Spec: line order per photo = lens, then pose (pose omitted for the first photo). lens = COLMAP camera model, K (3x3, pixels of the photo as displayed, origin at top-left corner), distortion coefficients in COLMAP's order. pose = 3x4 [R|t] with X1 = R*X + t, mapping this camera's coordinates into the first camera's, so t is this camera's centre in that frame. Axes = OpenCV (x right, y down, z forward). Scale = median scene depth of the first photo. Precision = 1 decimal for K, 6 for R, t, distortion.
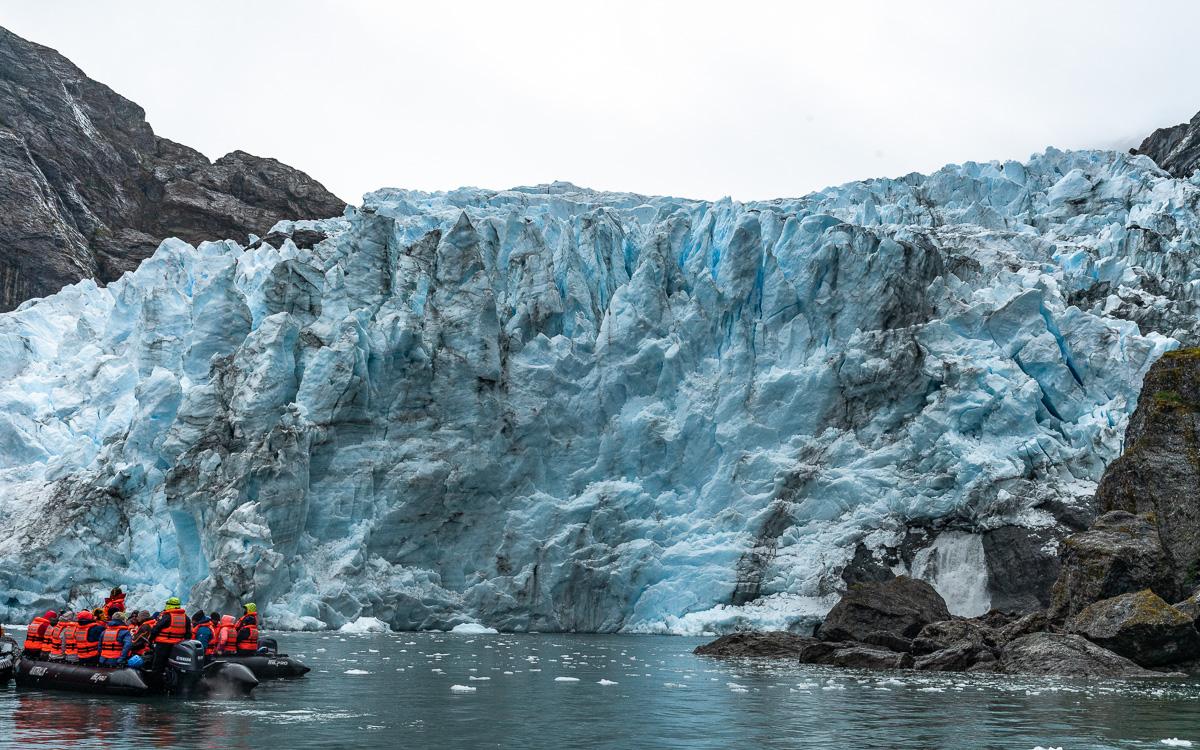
lens RADIAL K [[1169.8, 0, 600.0], [0, 1169.8, 375.0], [0, 0, 1]] dist [0.003118, -0.006091]
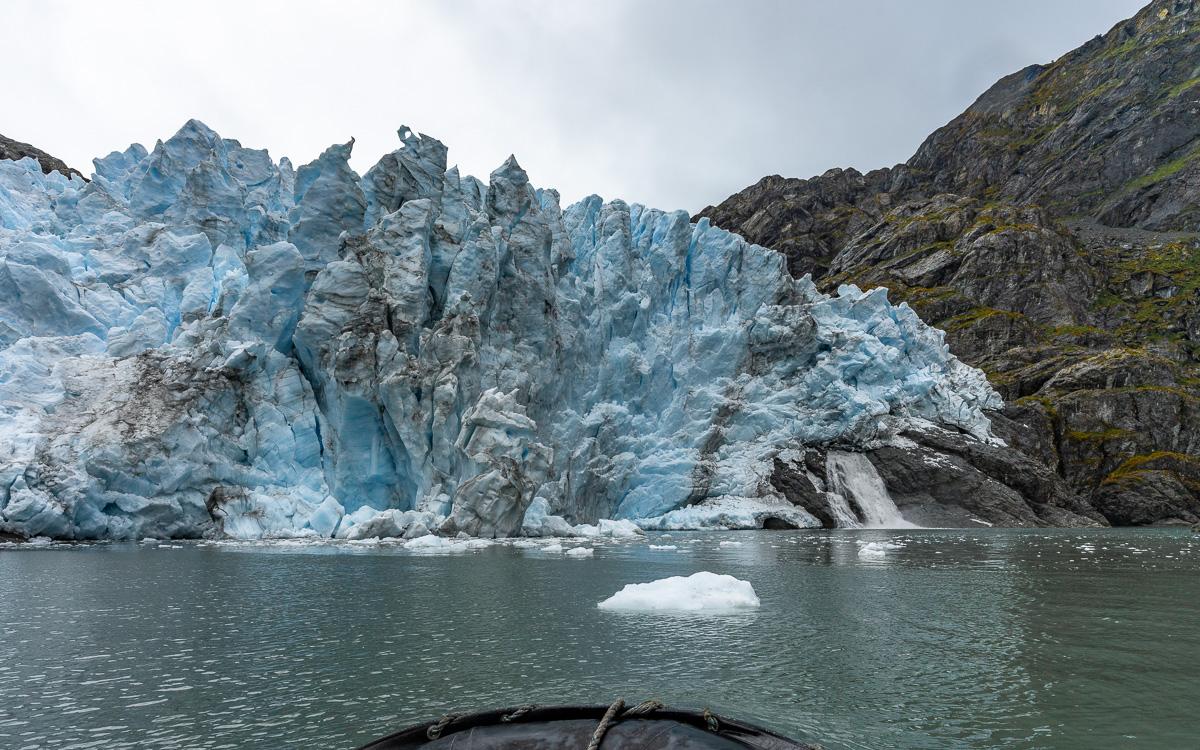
lens RADIAL K [[711.9, 0, 600.0], [0, 711.9, 375.0], [0, 0, 1]] dist [-0.015050, 0.000737]
pose [[0.885172, 0.071811, 0.459688, -0.347990], [-0.075162, 0.997110, -0.011032, 0.072691], [-0.459152, -0.024786, 0.888012, 0.368056]]
